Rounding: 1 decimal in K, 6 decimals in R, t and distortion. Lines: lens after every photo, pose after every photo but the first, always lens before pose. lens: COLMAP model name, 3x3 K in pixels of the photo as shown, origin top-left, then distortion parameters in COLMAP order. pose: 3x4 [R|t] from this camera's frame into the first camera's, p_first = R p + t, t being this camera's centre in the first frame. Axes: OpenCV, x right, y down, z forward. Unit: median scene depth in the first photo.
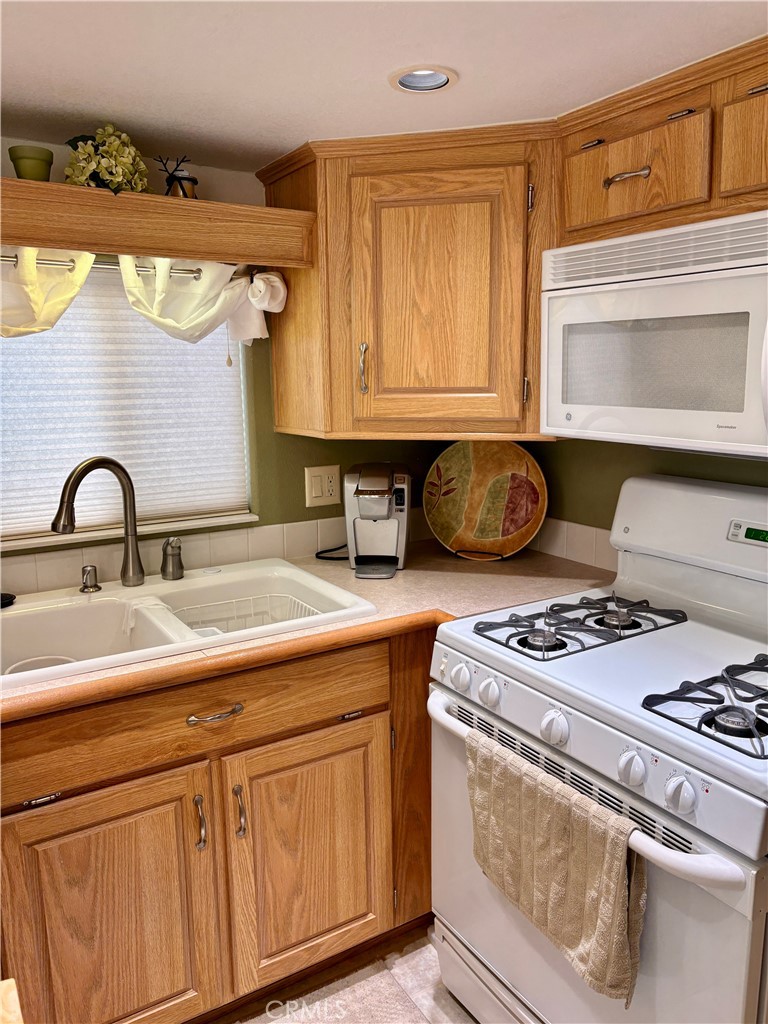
lens RADIAL K [[770.0, 0, 378.8], [0, 770.0, 506.6], [0, 0, 1]] dist [0.043834, -0.044655]
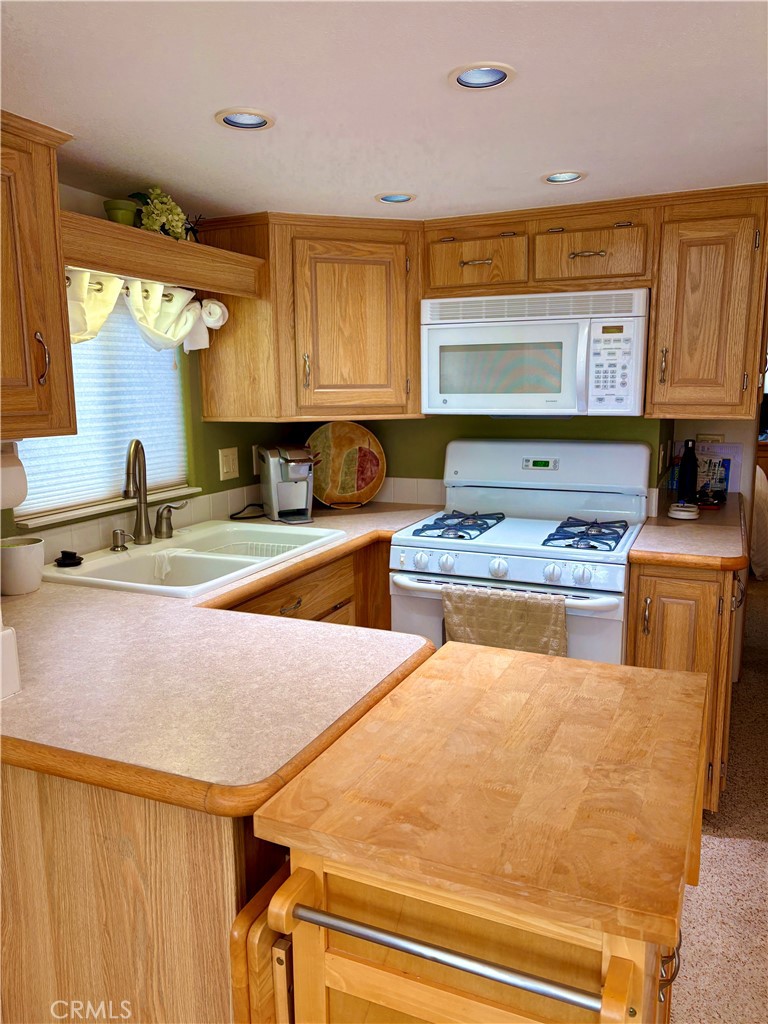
lens RADIAL K [[770.0, 0, 388.3], [0, 770.0, 515.8], [0, 0, 1]] dist [0.043834, -0.044655]
pose [[0.833169, -0.094686, 0.544852, -0.712203], [0.098887, 0.994863, 0.021675, 0.073263], [-0.544105, 0.035820, 0.838252, -0.281842]]
